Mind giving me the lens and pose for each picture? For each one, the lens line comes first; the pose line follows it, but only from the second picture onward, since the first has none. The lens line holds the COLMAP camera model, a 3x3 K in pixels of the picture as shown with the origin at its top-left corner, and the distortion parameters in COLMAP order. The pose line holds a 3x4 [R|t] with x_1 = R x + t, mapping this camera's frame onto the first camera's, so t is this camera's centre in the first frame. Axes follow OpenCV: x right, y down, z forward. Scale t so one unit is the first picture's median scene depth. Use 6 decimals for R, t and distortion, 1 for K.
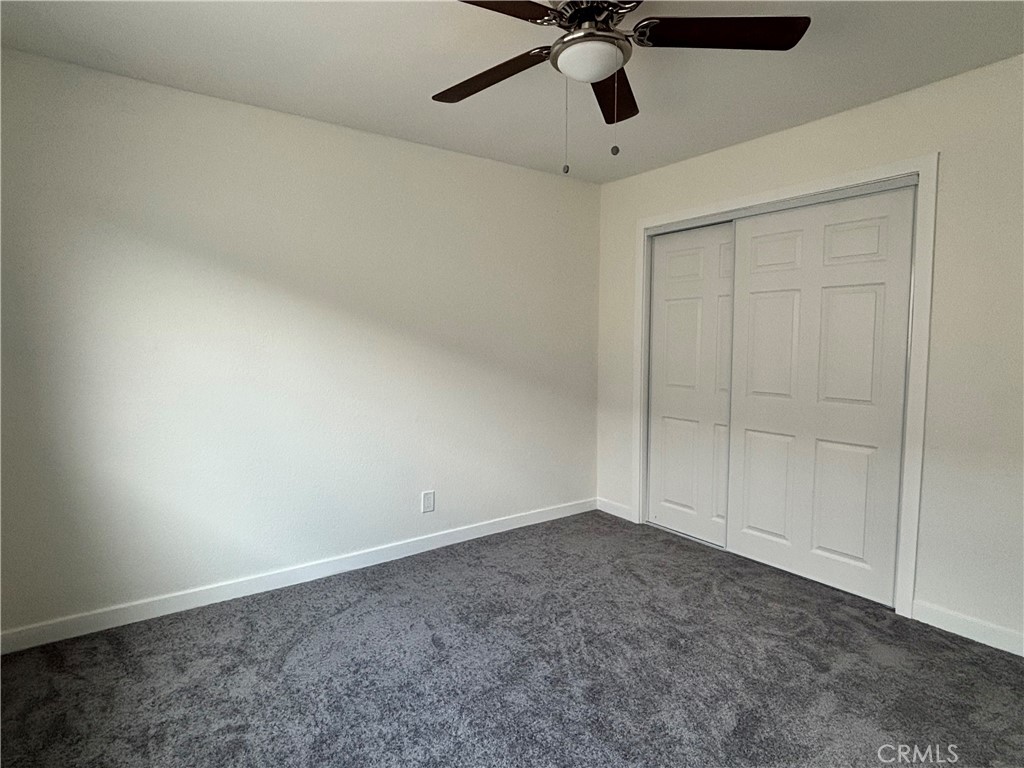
lens RADIAL K [[554.9, 0, 512.0], [0, 554.9, 384.0], [0, 0, 1]] dist [-0.001036, -0.000449]
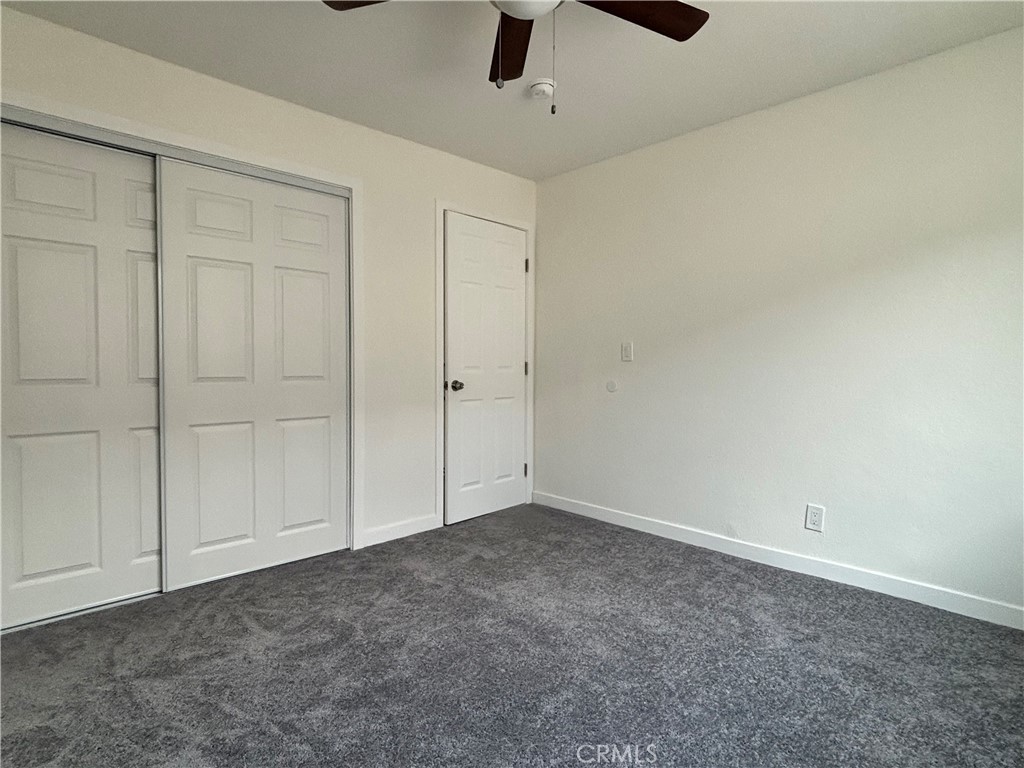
lens RADIAL K [[554.9, 0, 512.0], [0, 554.9, 384.0], [0, 0, 1]] dist [-0.001036, -0.000449]
pose [[-0.140953, -0.043650, 0.989054, -0.492851], [0.070671, 0.996035, 0.054030, 0.011461], [-0.987491, 0.077513, -0.137309, 0.730506]]
